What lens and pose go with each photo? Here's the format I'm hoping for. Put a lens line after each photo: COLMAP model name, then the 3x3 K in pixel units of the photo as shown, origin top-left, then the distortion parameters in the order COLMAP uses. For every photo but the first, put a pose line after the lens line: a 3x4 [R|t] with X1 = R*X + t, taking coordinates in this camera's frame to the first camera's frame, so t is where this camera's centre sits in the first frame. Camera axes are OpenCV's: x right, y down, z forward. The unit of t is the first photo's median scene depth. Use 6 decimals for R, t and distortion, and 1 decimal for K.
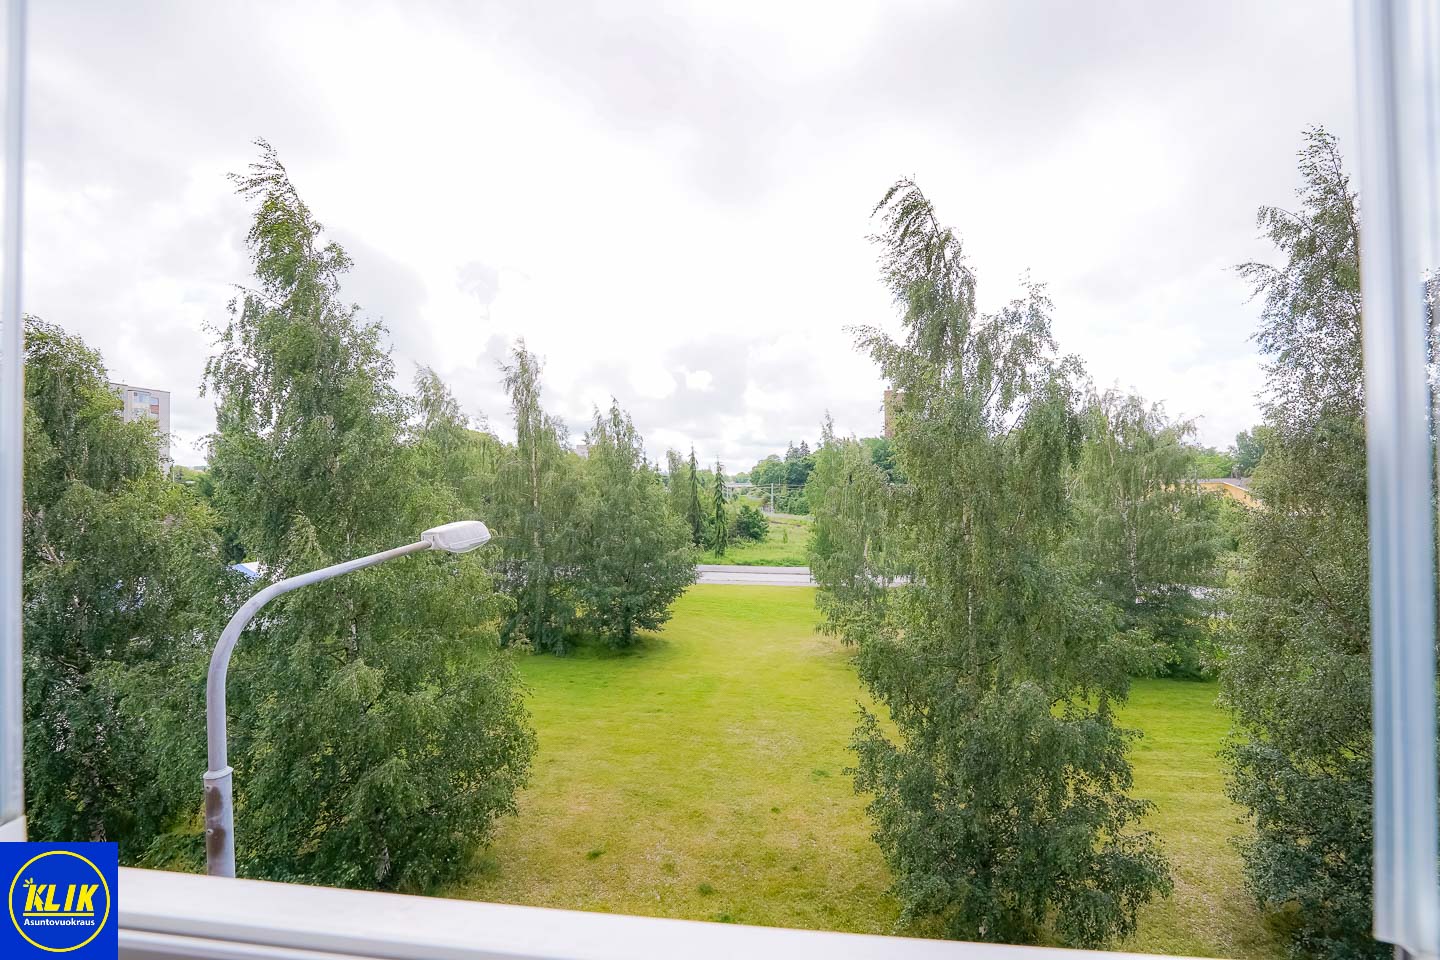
lens RADIAL K [[667.2, 0, 720.0], [0, 667.2, 480.0], [0, 0, 1]] dist [-0.000335, -0.000038]
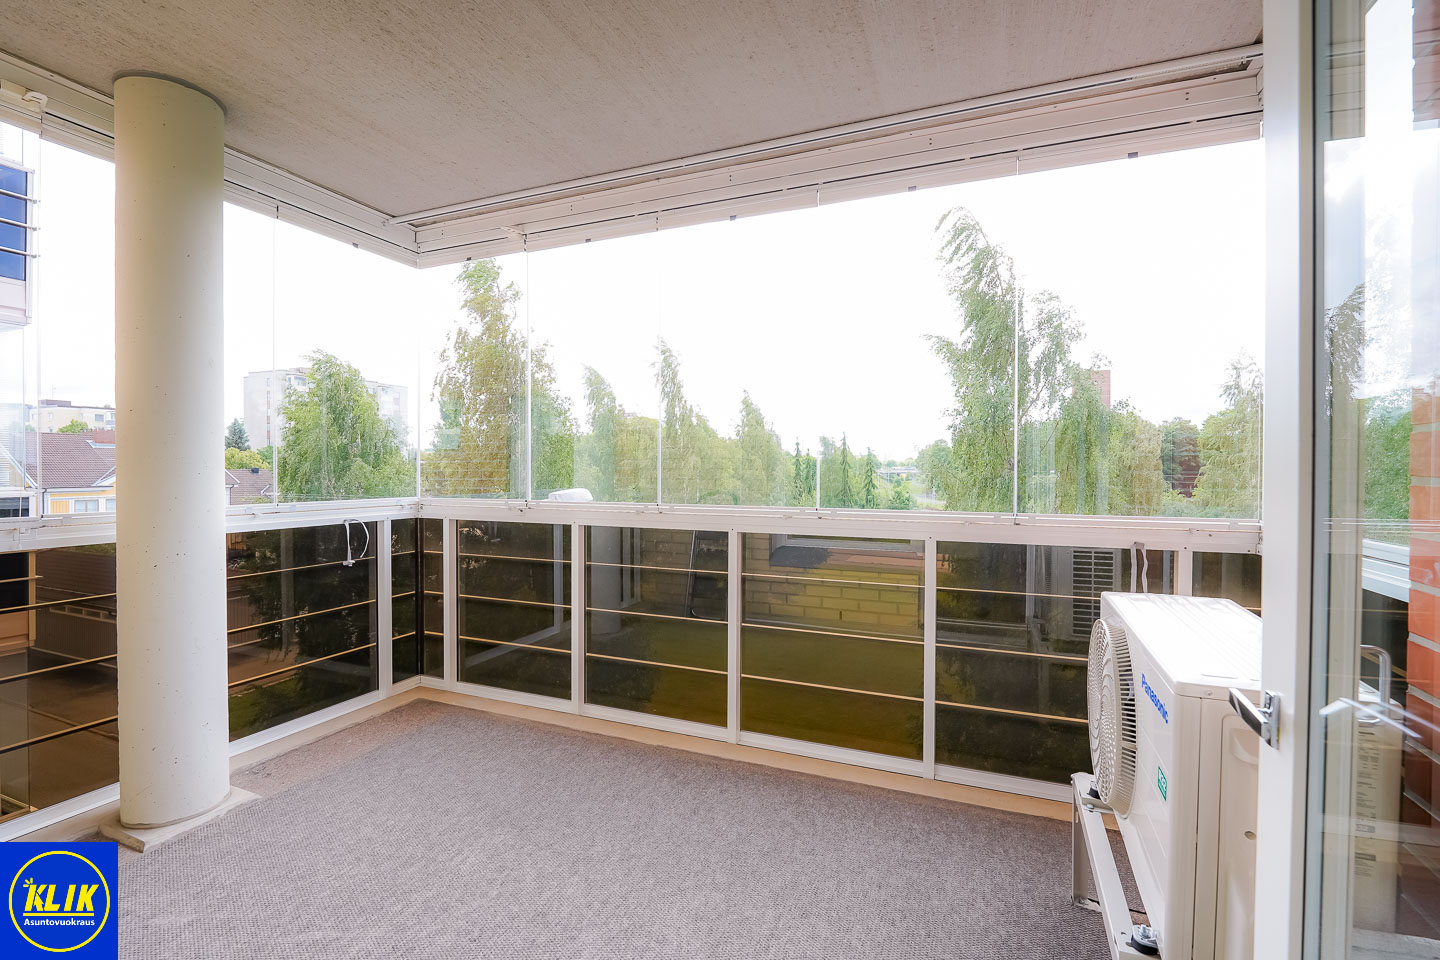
lens RADIAL K [[667.2, 0, 720.0], [0, 667.2, 480.0], [0, 0, 1]] dist [-0.000335, -0.000038]
pose [[0.968880, 0.017745, -0.246893, 0.156973], [-0.011869, 0.999610, 0.025269, -0.000810], [0.247246, -0.021552, 0.968713, -0.204428]]
